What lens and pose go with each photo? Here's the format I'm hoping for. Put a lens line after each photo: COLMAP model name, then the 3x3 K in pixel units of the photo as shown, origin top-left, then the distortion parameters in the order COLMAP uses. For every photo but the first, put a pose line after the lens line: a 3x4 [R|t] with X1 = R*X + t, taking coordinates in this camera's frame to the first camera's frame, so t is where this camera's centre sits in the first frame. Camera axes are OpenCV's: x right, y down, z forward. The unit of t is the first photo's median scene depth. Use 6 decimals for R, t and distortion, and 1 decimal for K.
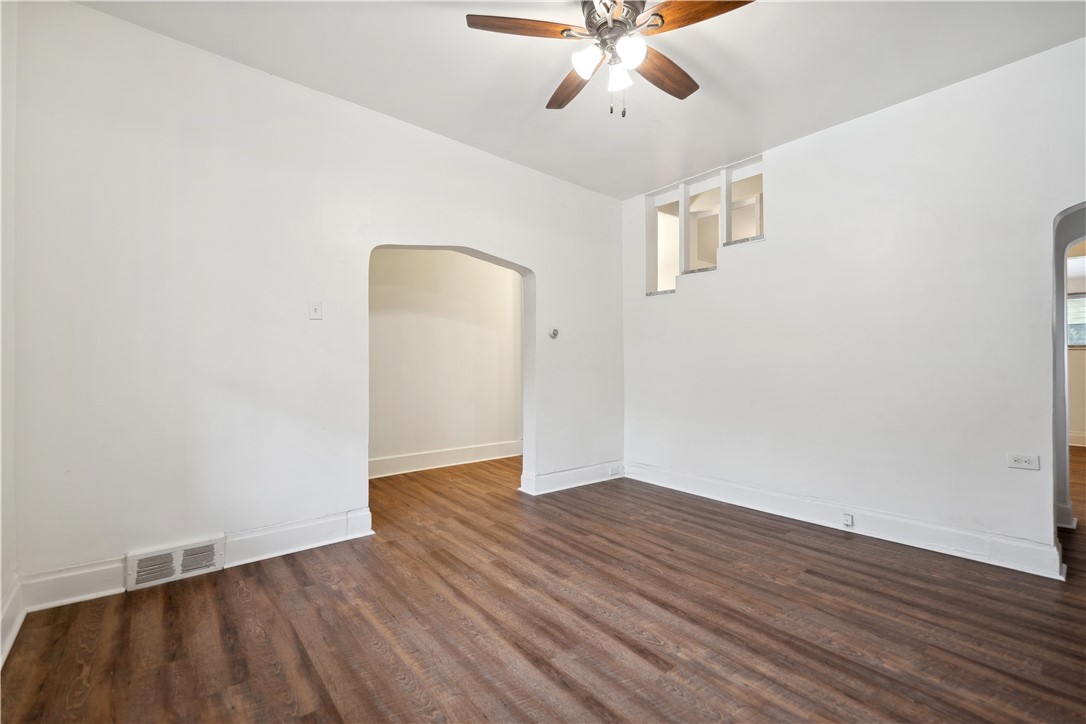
lens RADIAL K [[470.3, 0, 552.6], [0, 470.3, 358.5], [0, 0, 1]] dist [0.001629, 0.000159]
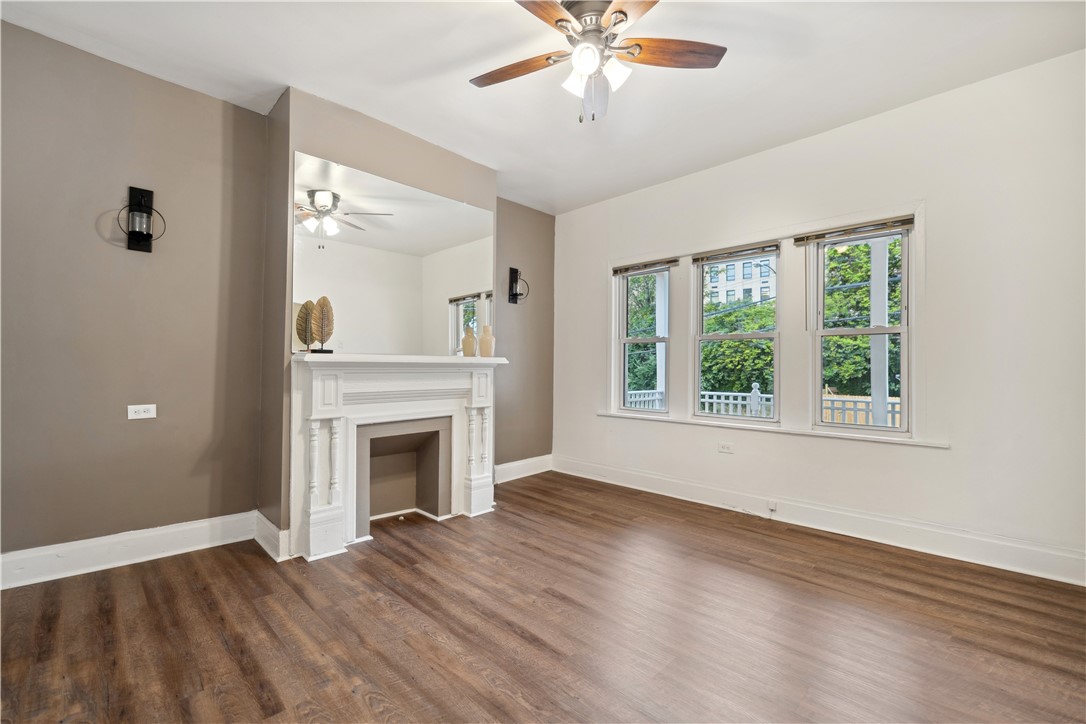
lens RADIAL K [[470.3, 0, 552.6], [0, 470.3, 358.5], [0, 0, 1]] dist [0.001629, 0.000159]
pose [[-0.995569, -0.009851, -0.093521, 0.317299], [-0.007952, 0.999755, -0.020660, 0.012583], [0.093702, -0.019825, -0.995403, 2.086571]]
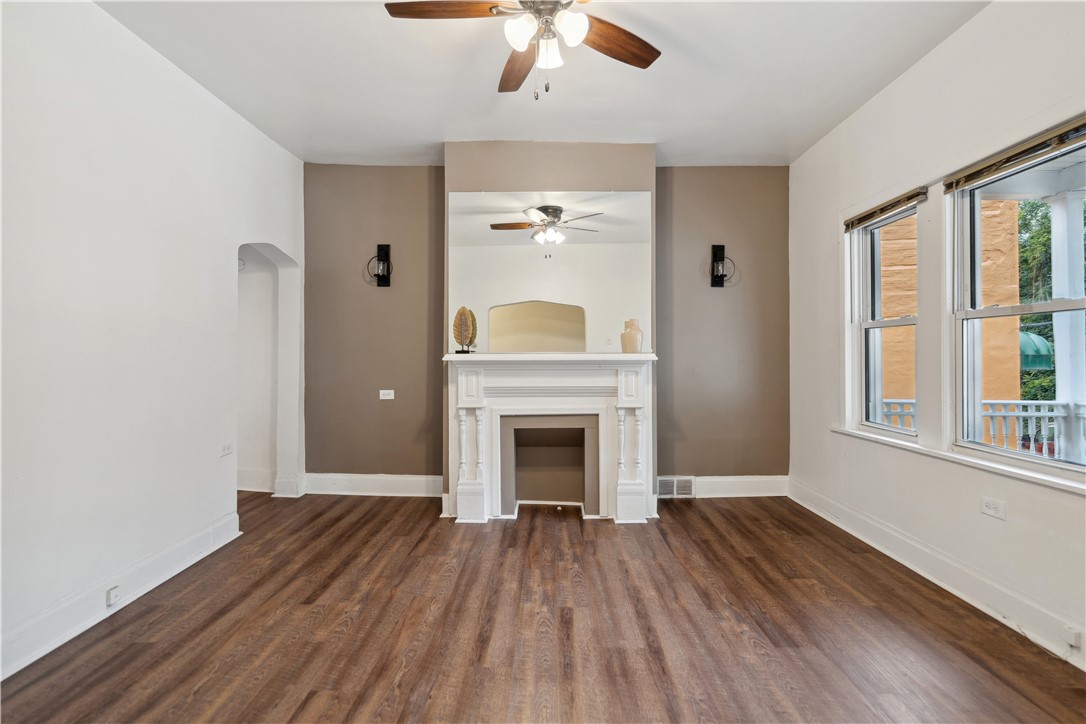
lens RADIAL K [[504.2, 0, 541.2], [0, 504.2, 352.3], [0, 0, 1]] dist [0.002864, -0.000287]
pose [[-0.751198, 0.005417, 0.660055, -0.526011], [-0.002680, 0.999933, -0.011256, -0.010723], [-0.660071, -0.010224, -0.751133, 1.813232]]
